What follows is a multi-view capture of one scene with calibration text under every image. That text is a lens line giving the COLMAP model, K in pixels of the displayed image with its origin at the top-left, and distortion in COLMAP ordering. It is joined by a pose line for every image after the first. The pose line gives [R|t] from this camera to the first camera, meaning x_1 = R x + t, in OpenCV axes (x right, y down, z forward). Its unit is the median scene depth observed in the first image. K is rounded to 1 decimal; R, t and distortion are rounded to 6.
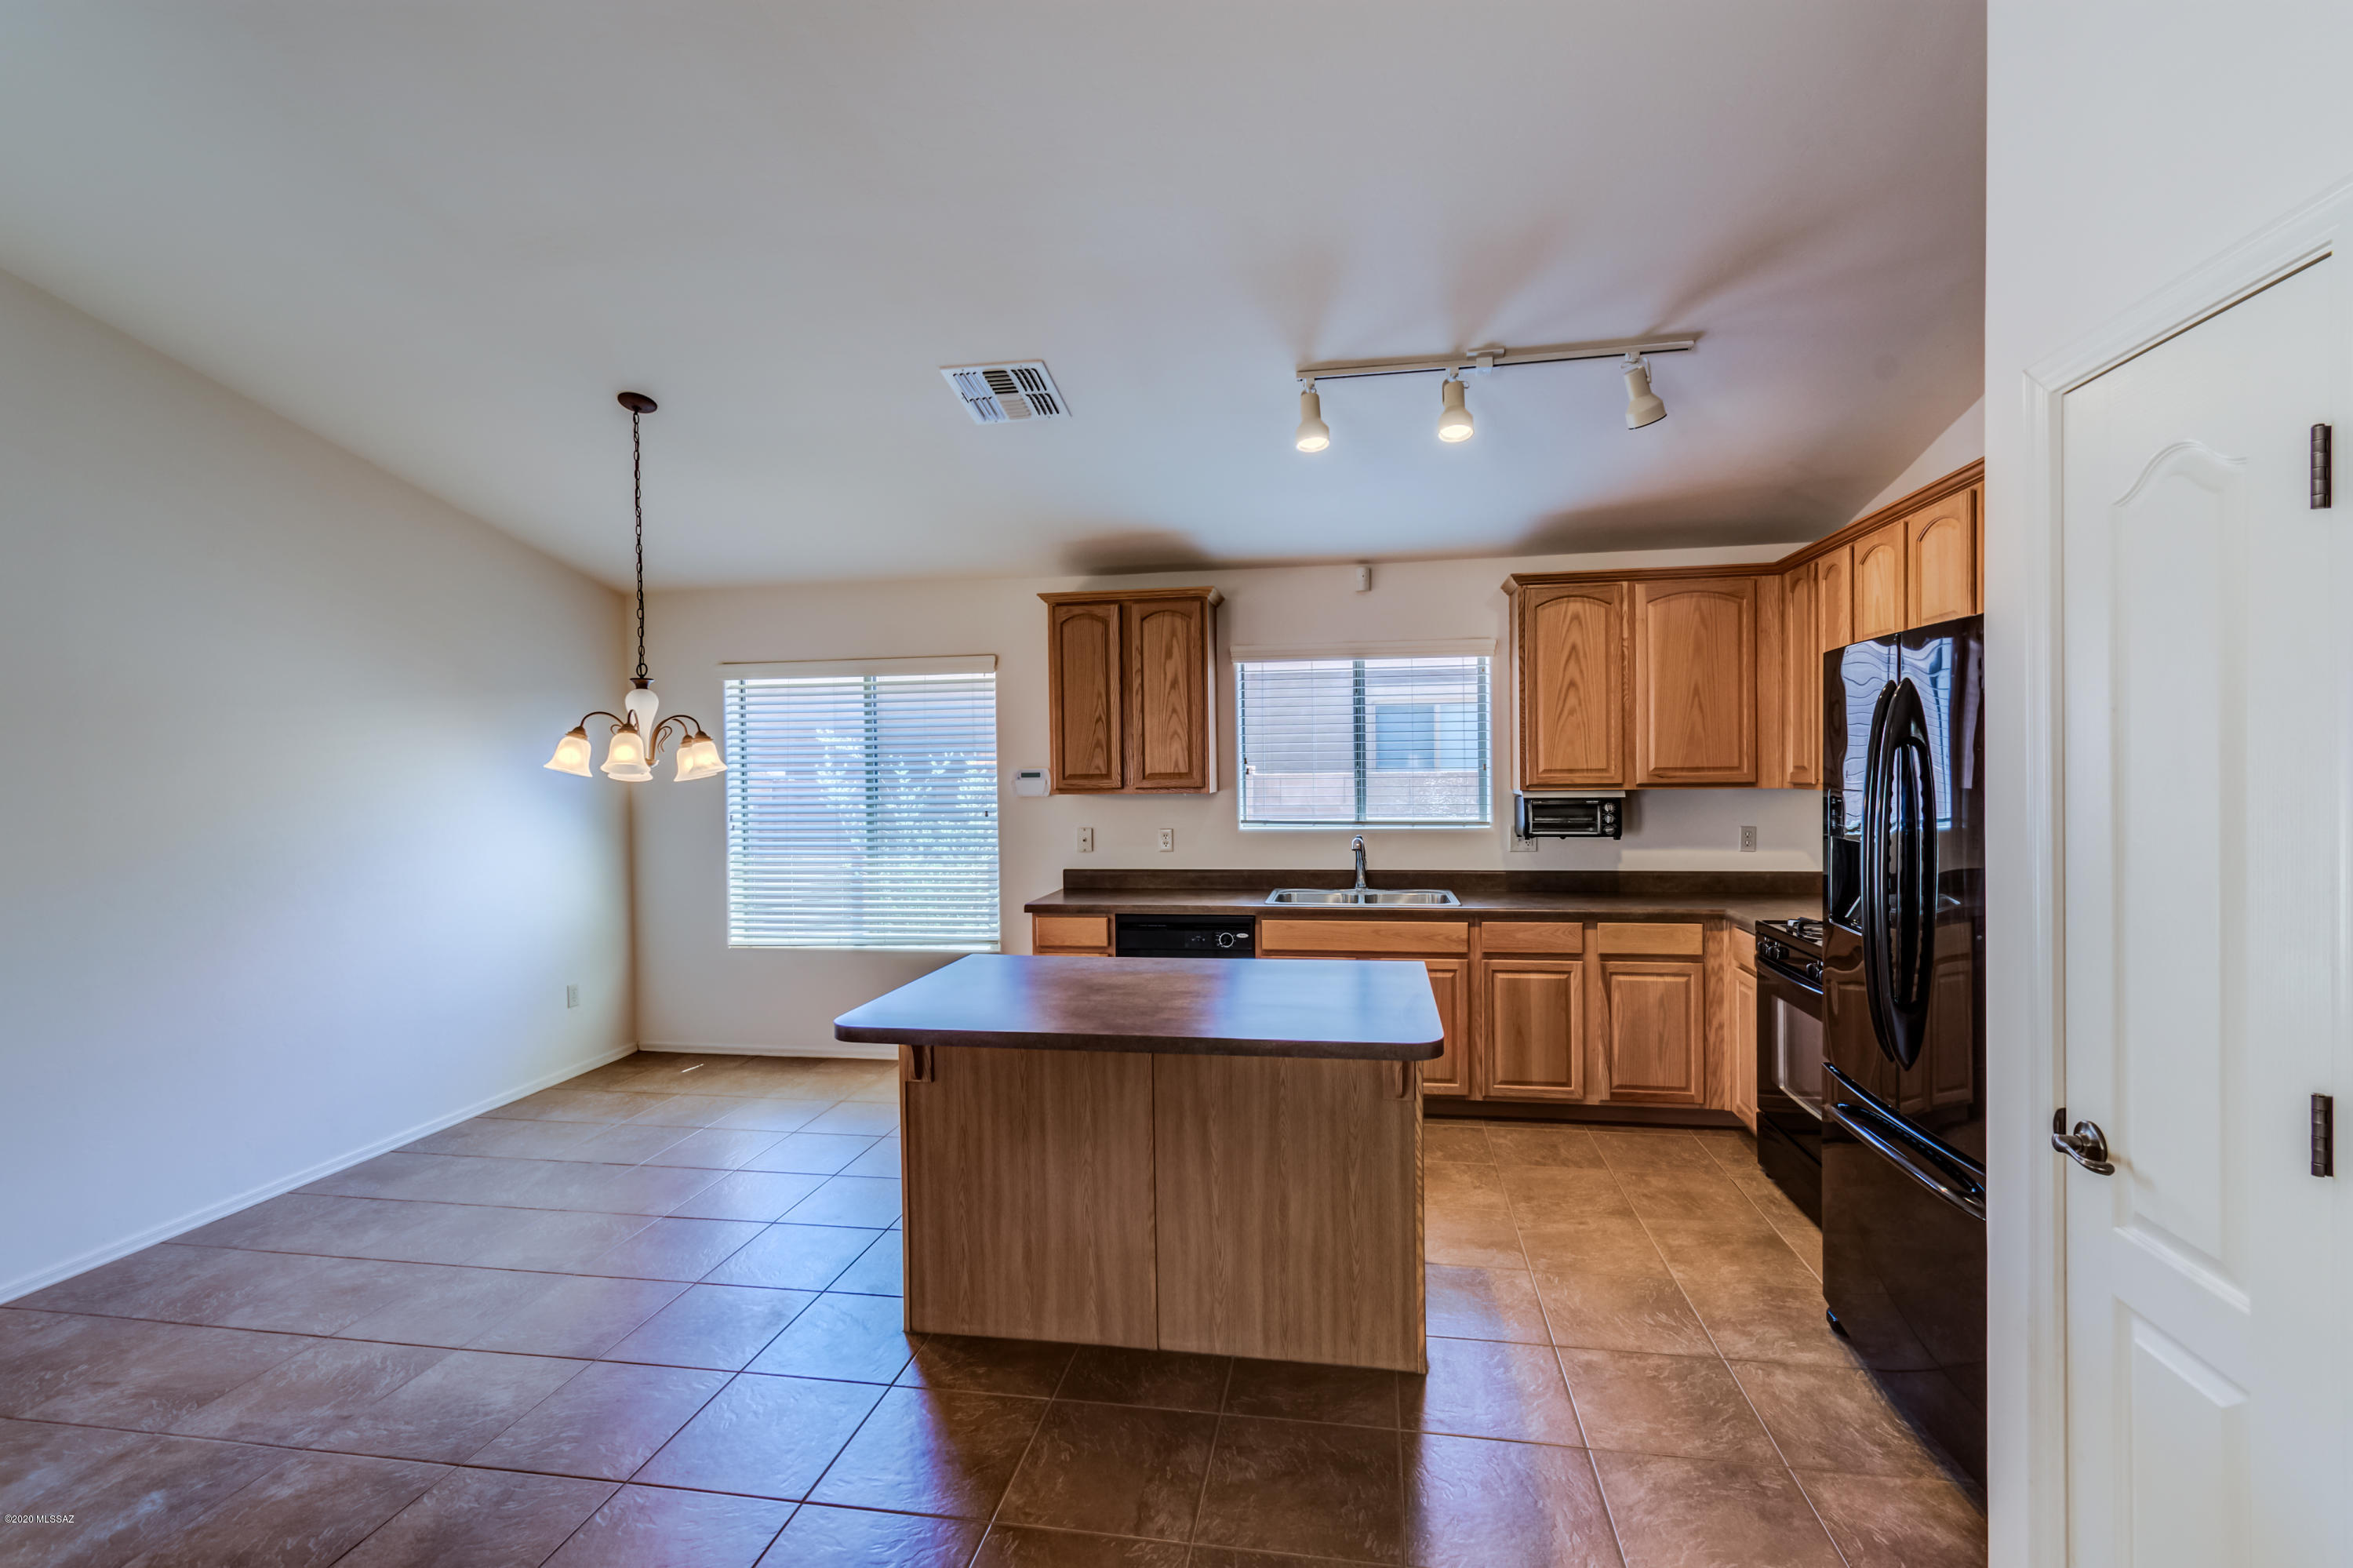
lens RADIAL K [[1031.2, 0, 1186.9], [0, 1031.2, 789.4], [0, 0, 1]] dist [0.001099, 0.000096]
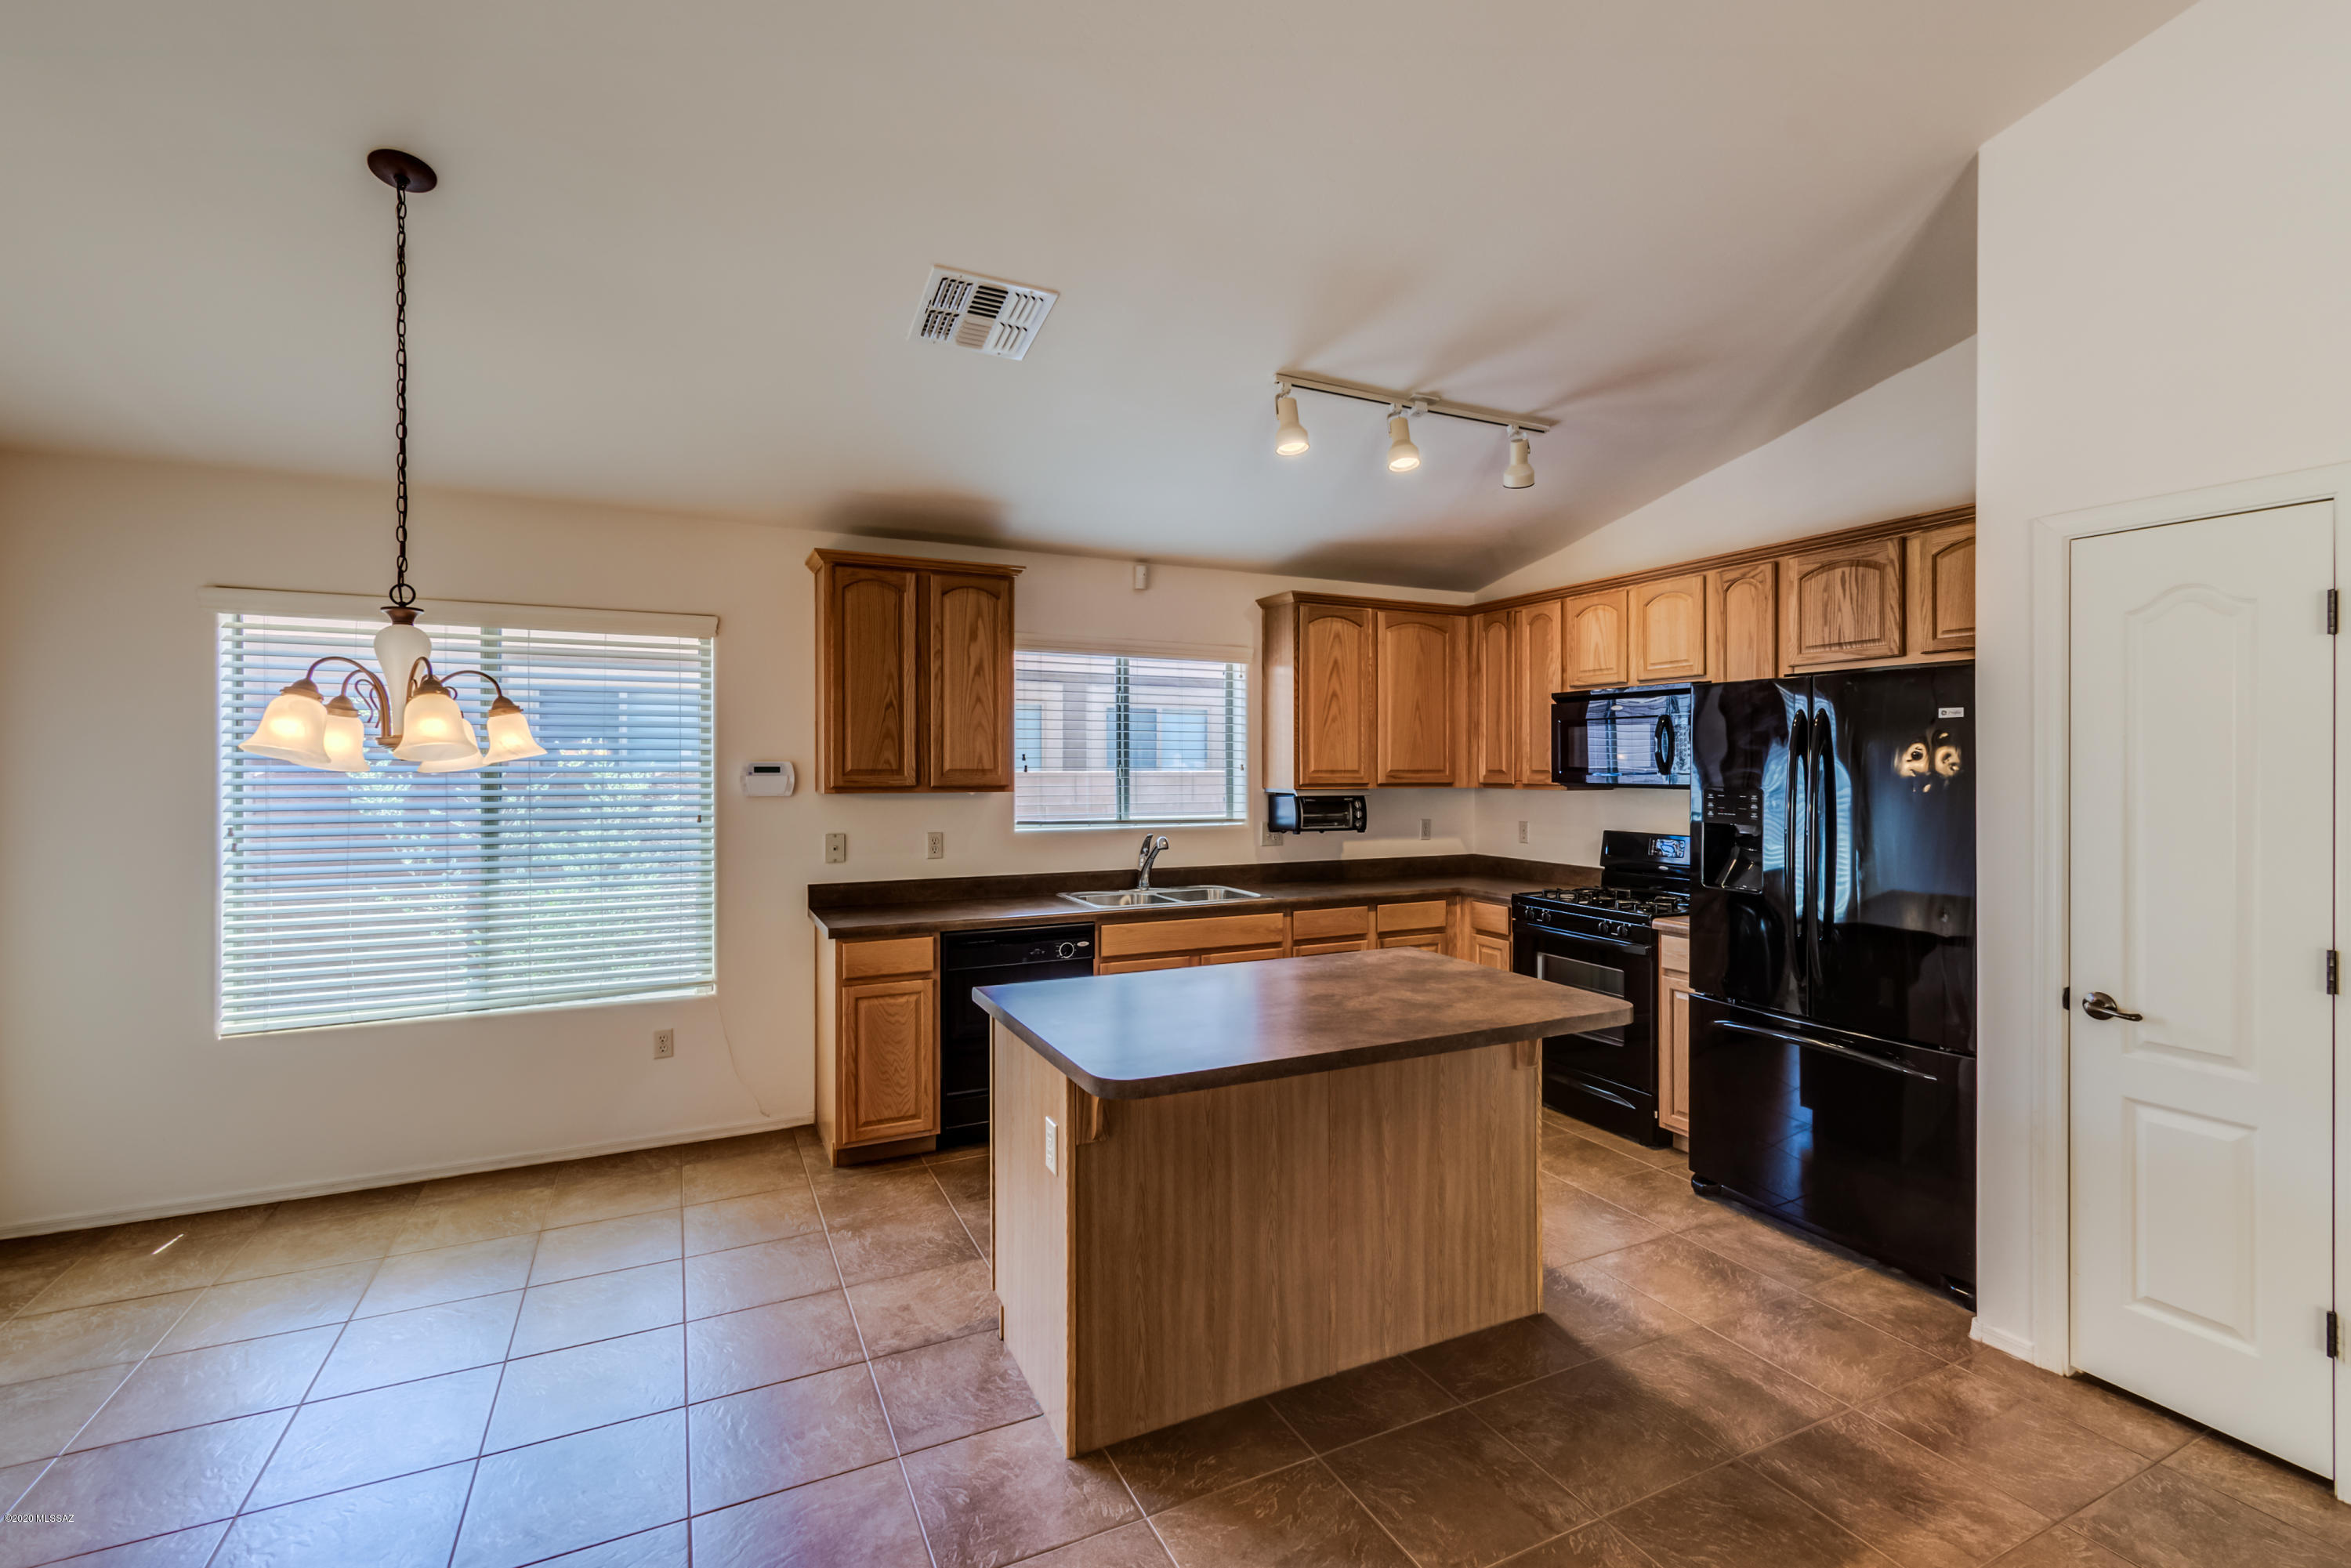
lens RADIAL K [[1050.1, 0, 1178.9], [0, 1050.1, 771.6], [0, 0, 1]] dist [0.001839, -0.000119]
pose [[0.810681, 0.011103, 0.585383, -0.468452], [-0.000530, 0.999834, -0.018230, 0.002837], [-0.585488, 0.014468, 0.810552, 0.187699]]
